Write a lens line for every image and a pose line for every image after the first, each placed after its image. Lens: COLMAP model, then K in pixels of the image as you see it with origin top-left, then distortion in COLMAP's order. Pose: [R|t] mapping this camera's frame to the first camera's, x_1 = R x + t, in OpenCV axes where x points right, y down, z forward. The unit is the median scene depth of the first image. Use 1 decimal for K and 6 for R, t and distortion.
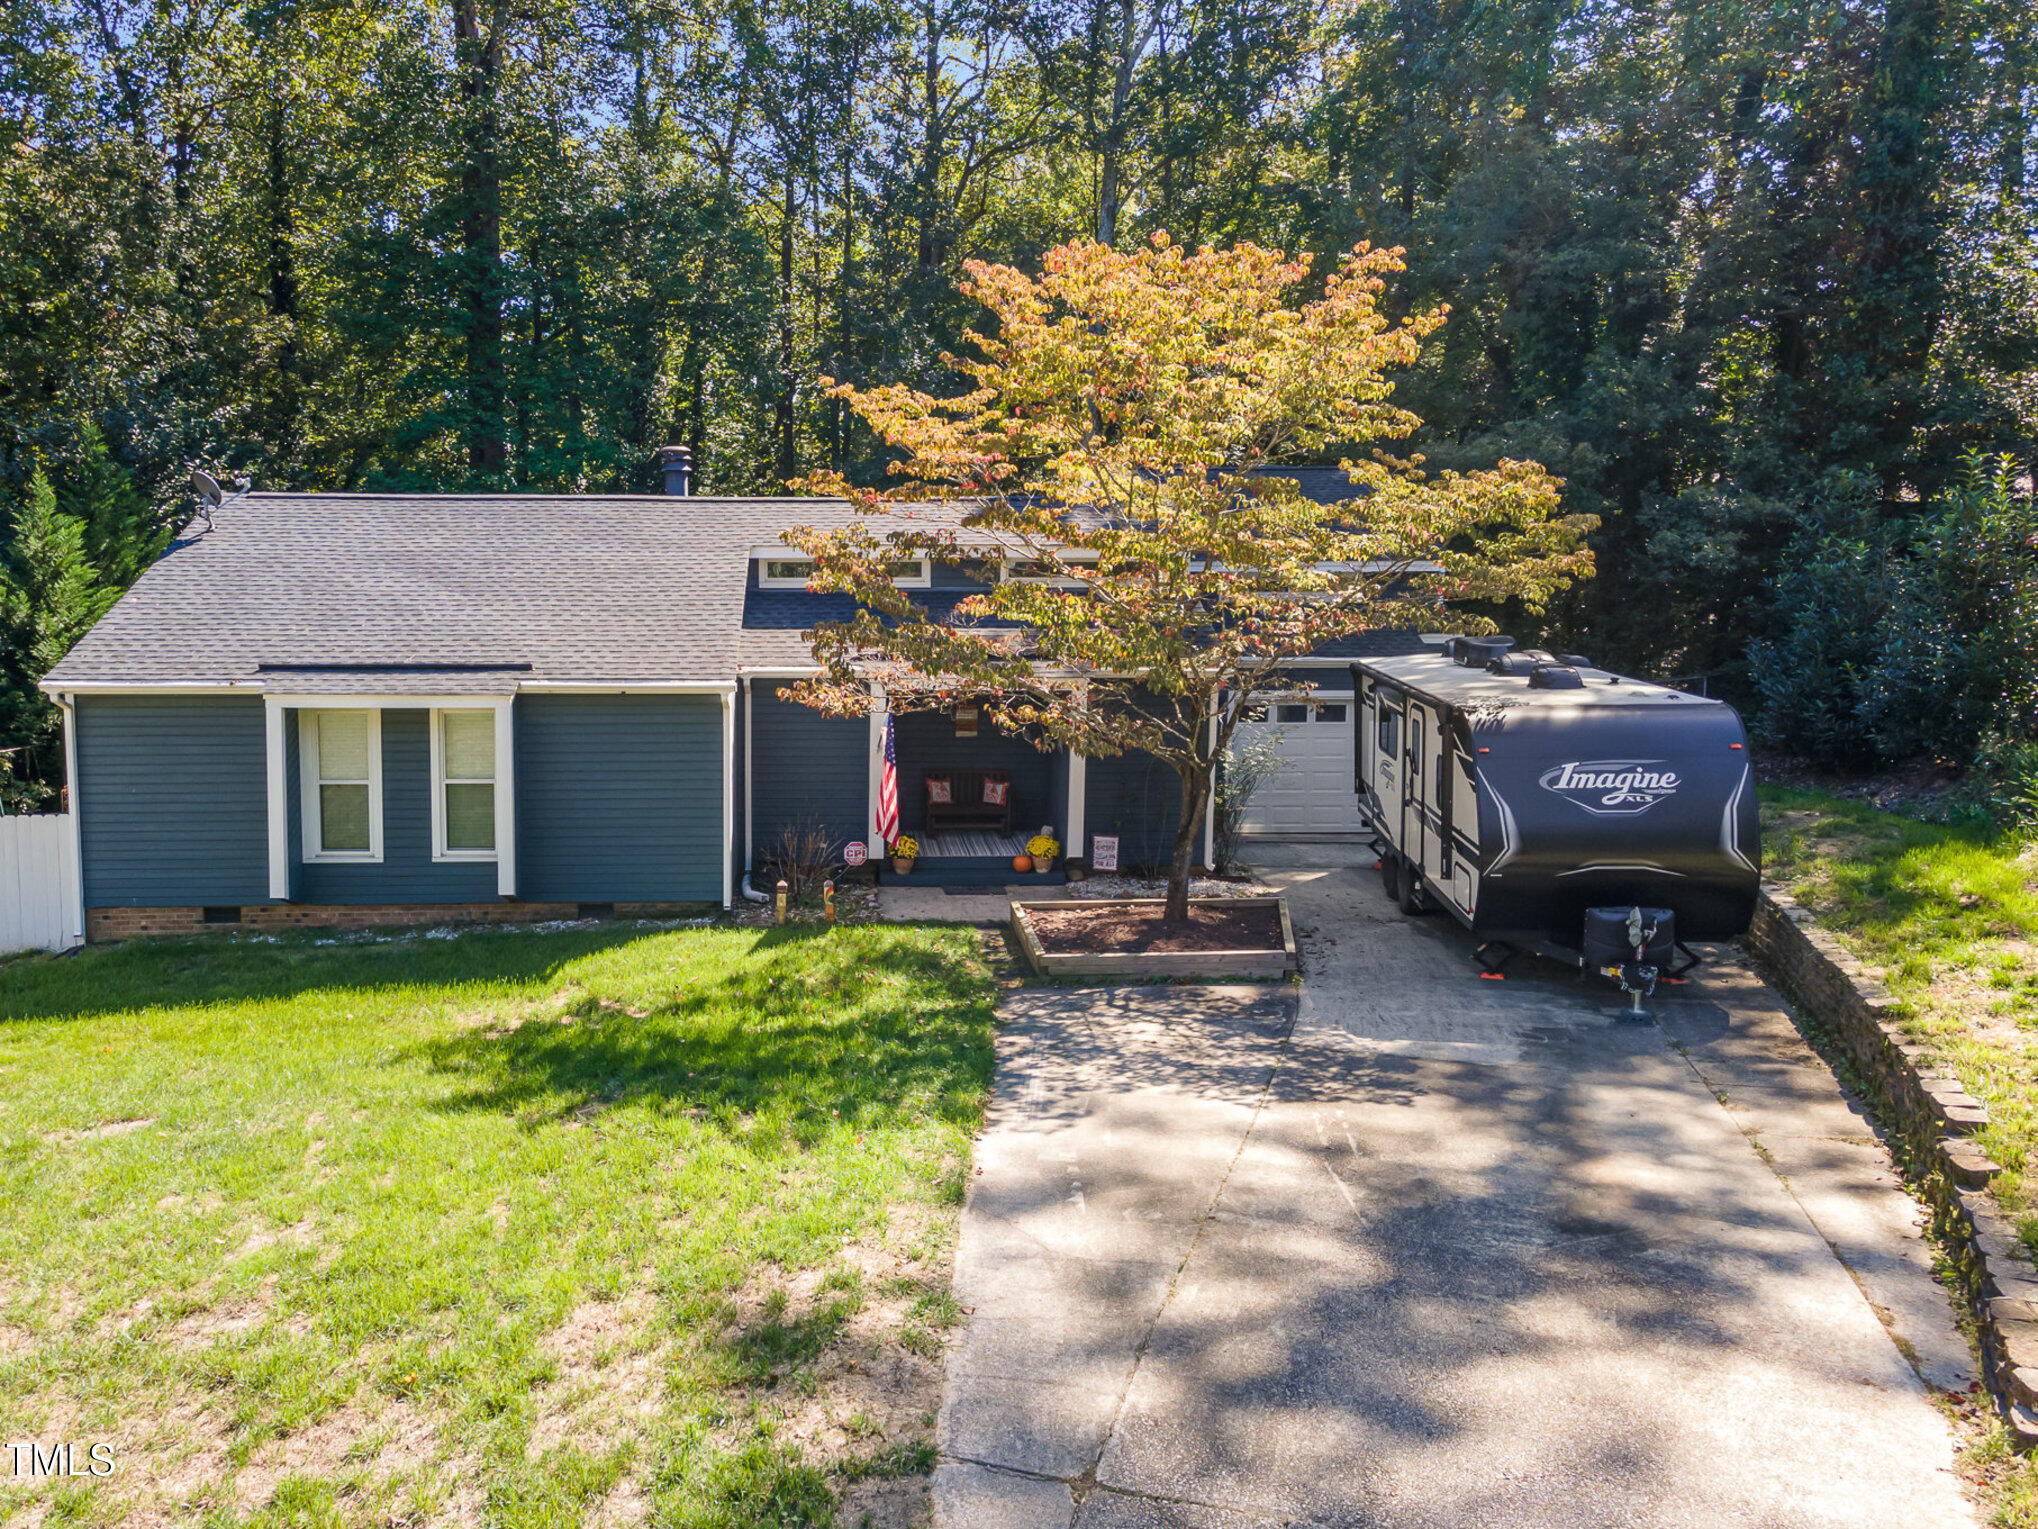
lens RADIAL K [[1527.8, 0, 882.8], [0, 1527.8, 715.3], [0, 0, 1]] dist [0.043455, 0.001244]
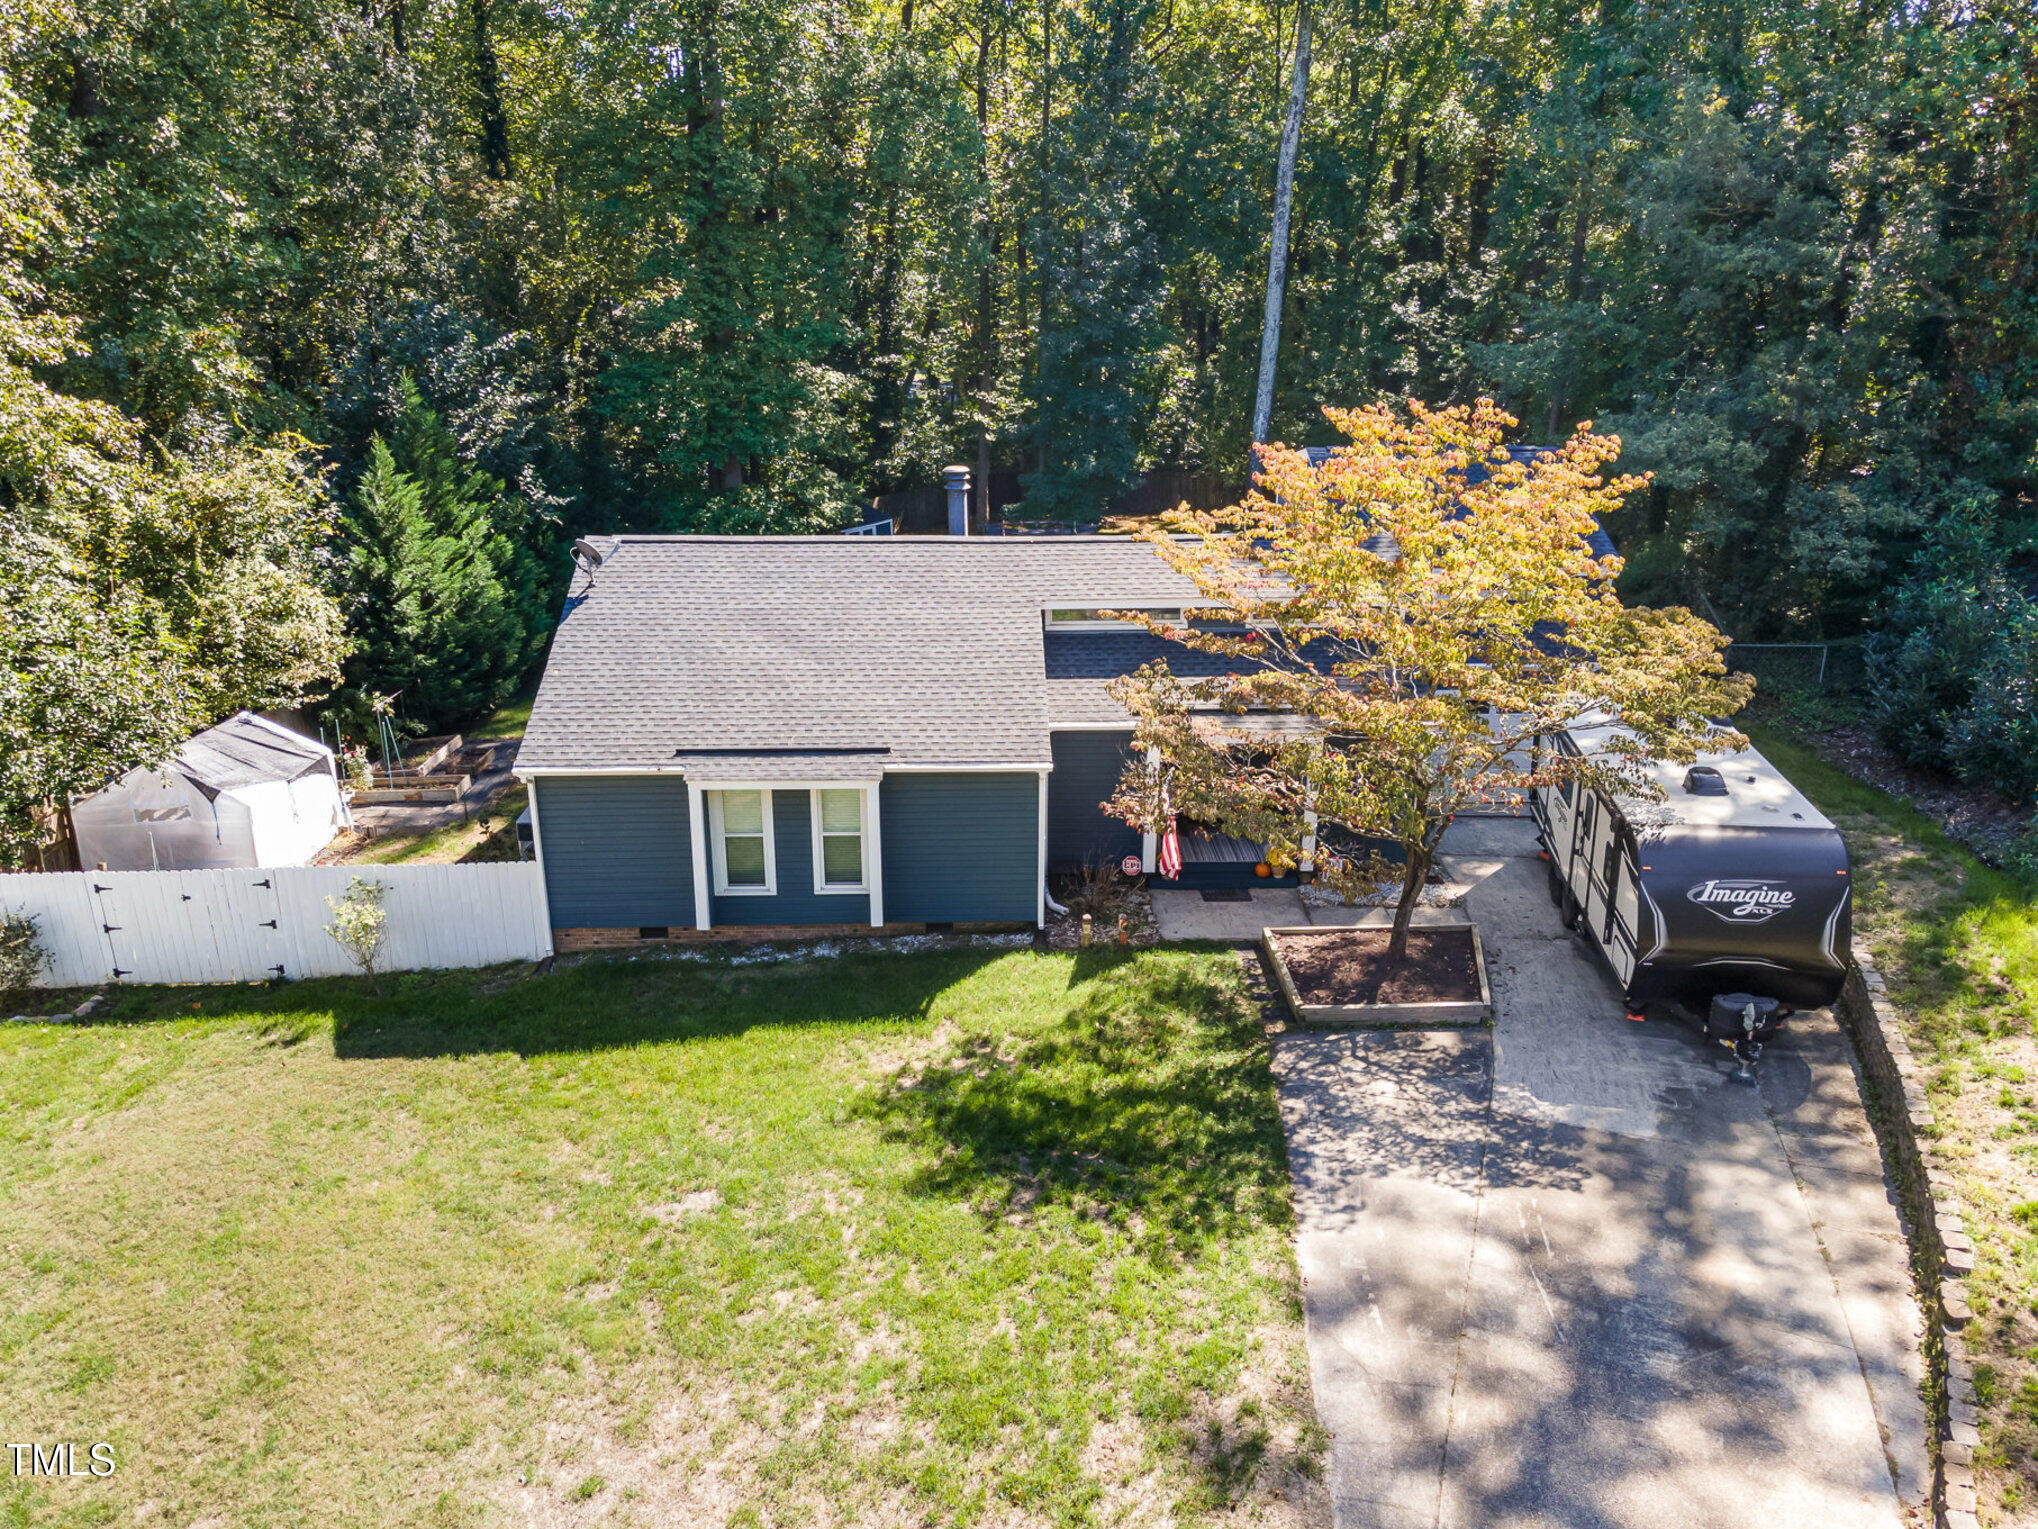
lens RADIAL K [[1464.1, 0, 1025.6], [0, 1464.1, 753.4], [0, 0, 1]] dist [0.034151, 0.026282]
pose [[0.999988, 0.004358, 0.002065, -0.142049], [-0.004709, 0.974709, 0.223429, -0.350790], [-0.001039, -0.223436, 0.974718, -0.202797]]
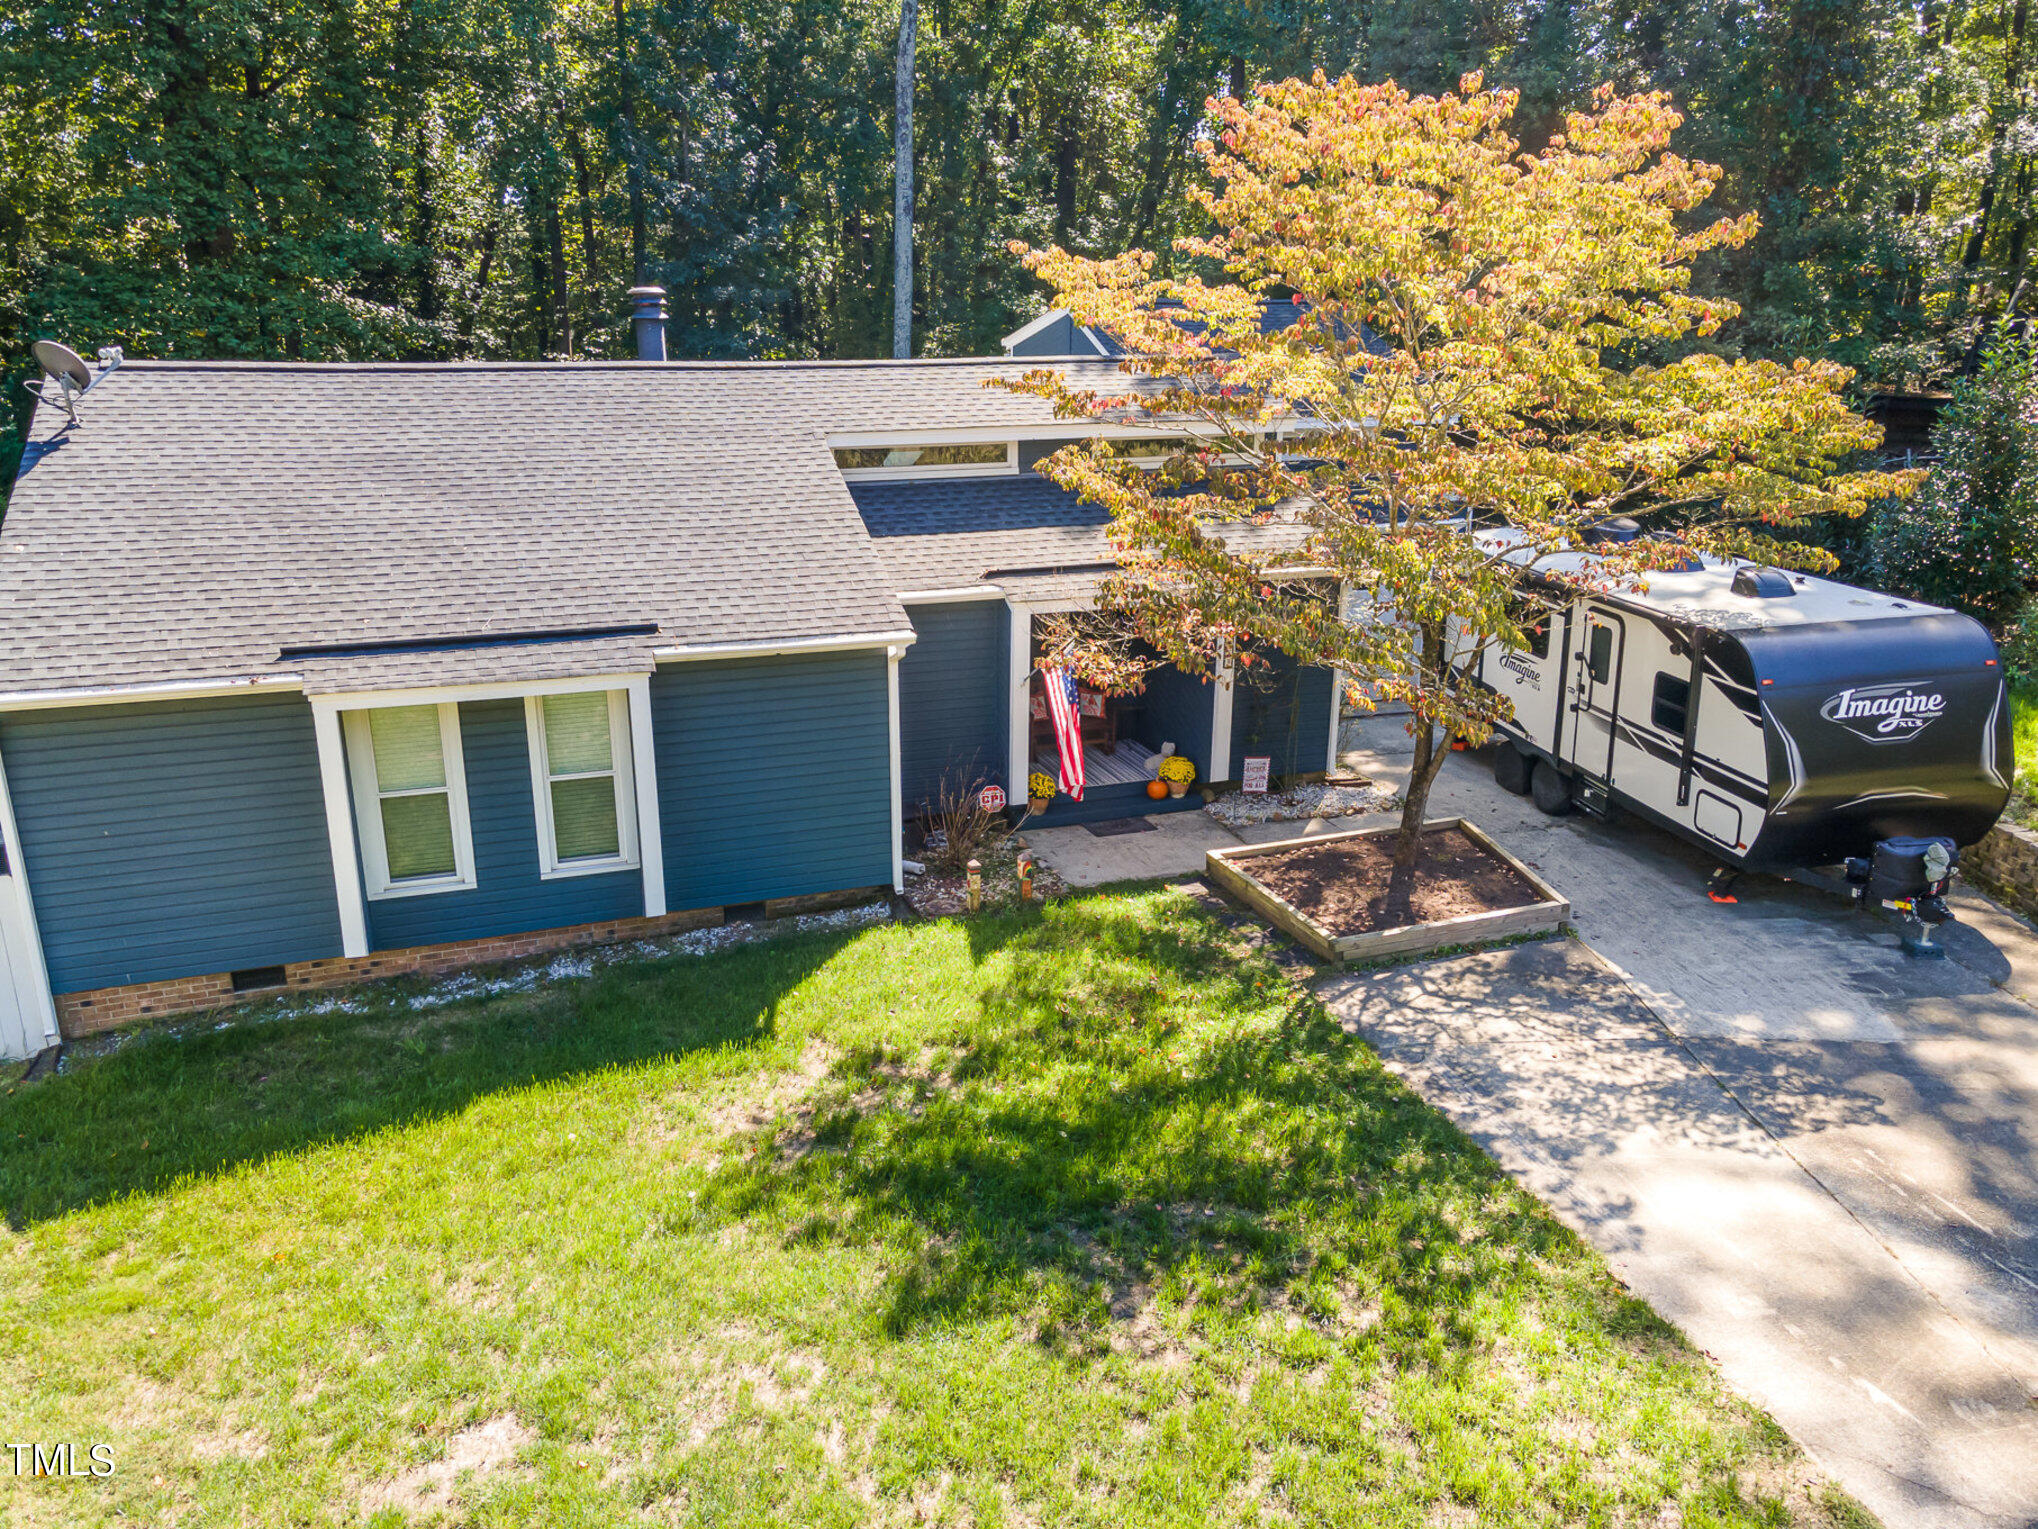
lens RADIAL K [[1464.1, 0, 1000.7], [0, 1464.1, 759.7], [0, 0, 1]] dist [0.034151, 0.026282]
pose [[0.955271, -0.088510, 0.282175, -0.327858], [0.034912, 0.981242, 0.189595, -0.120976], [-0.293663, -0.171263, 0.940442, 0.266715]]
